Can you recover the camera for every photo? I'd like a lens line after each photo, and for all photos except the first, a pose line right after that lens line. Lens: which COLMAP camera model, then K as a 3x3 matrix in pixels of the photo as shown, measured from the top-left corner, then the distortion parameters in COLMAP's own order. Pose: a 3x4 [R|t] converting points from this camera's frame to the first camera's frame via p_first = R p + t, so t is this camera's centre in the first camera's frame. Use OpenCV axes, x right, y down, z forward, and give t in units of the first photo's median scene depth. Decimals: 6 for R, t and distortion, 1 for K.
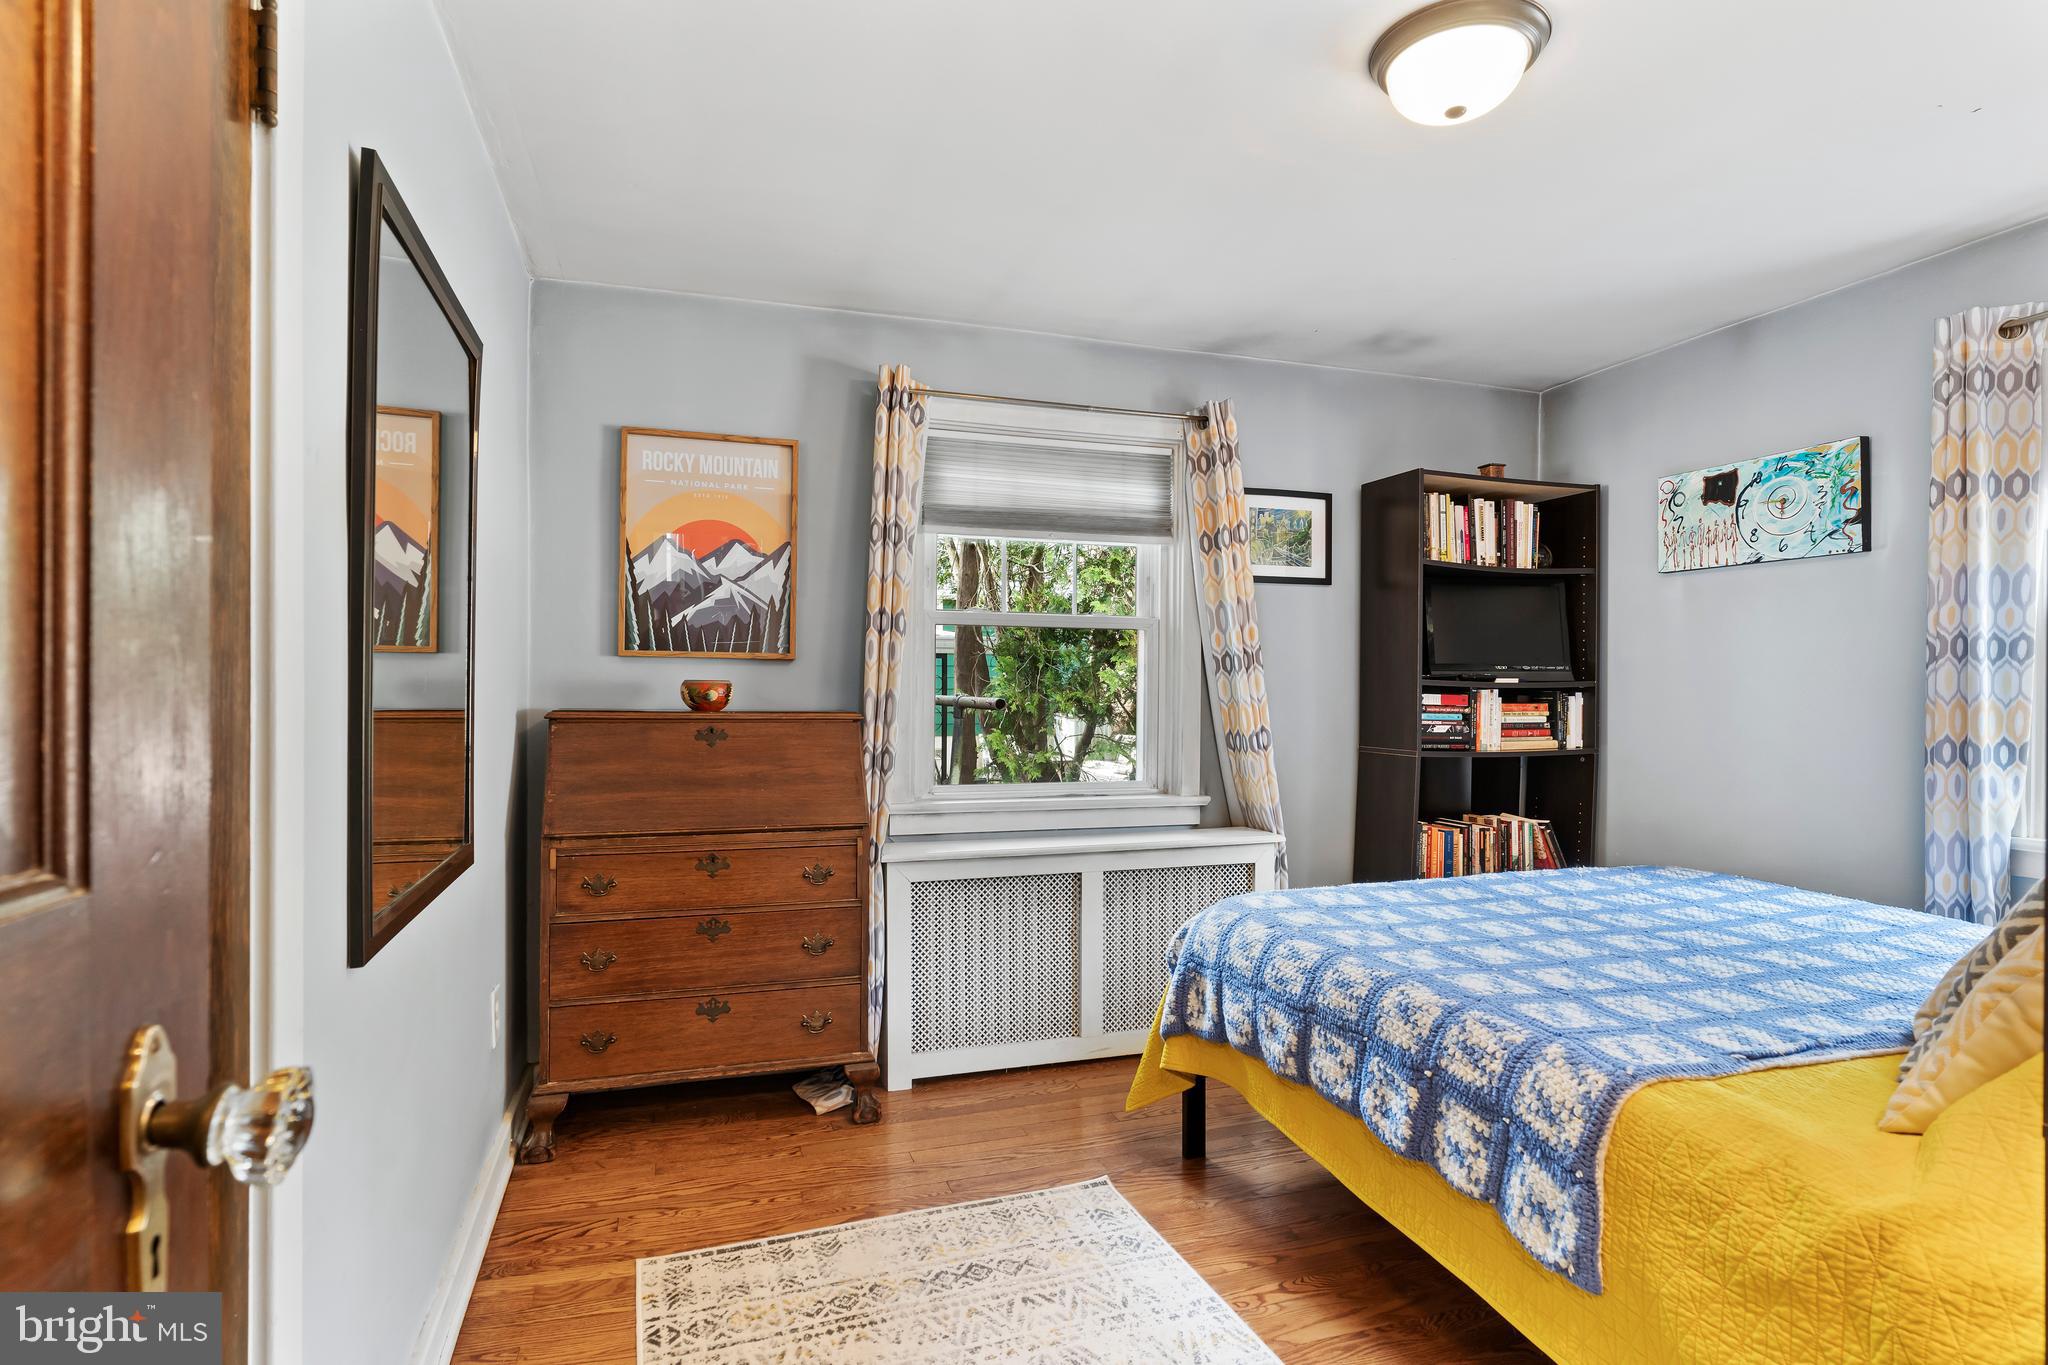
lens RADIAL K [[1049.9, 0, 1026.0], [0, 1049.9, 679.7], [0, 0, 1]] dist [-0.007980, 0.003524]
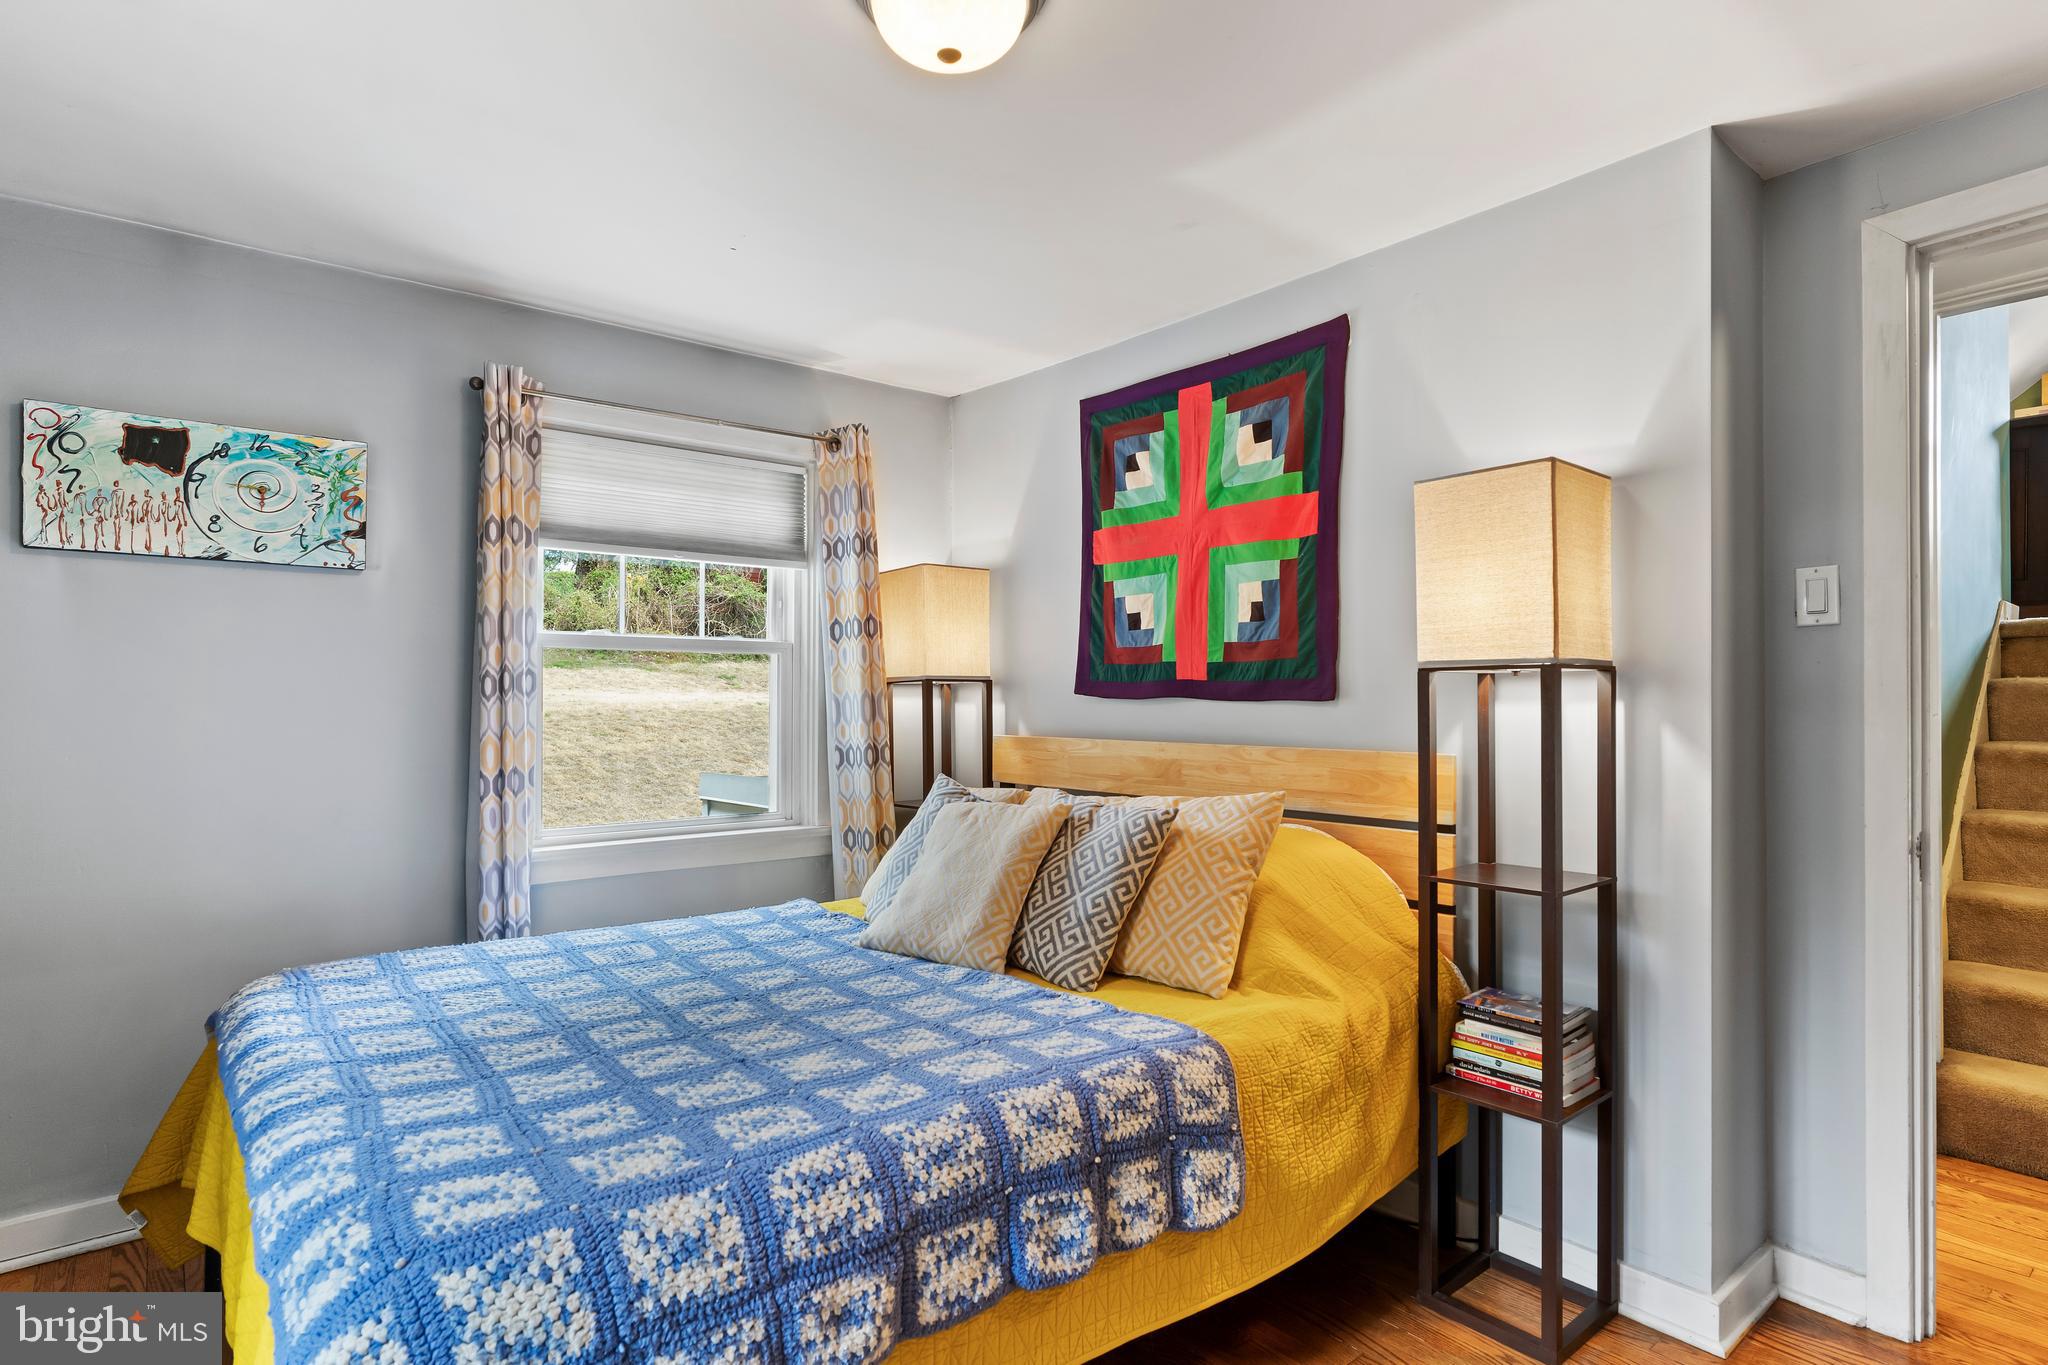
lens RADIAL K [[1049.9, 0, 1019.8], [0, 1049.9, 702.1], [0, 0, 1]] dist [-0.007980, 0.003524]
pose [[-0.346264, -0.005618, 0.938120, -0.372006], [-0.005025, 0.999979, 0.004134, -0.021358], [-0.938124, -0.003283, -0.346285, 1.153297]]
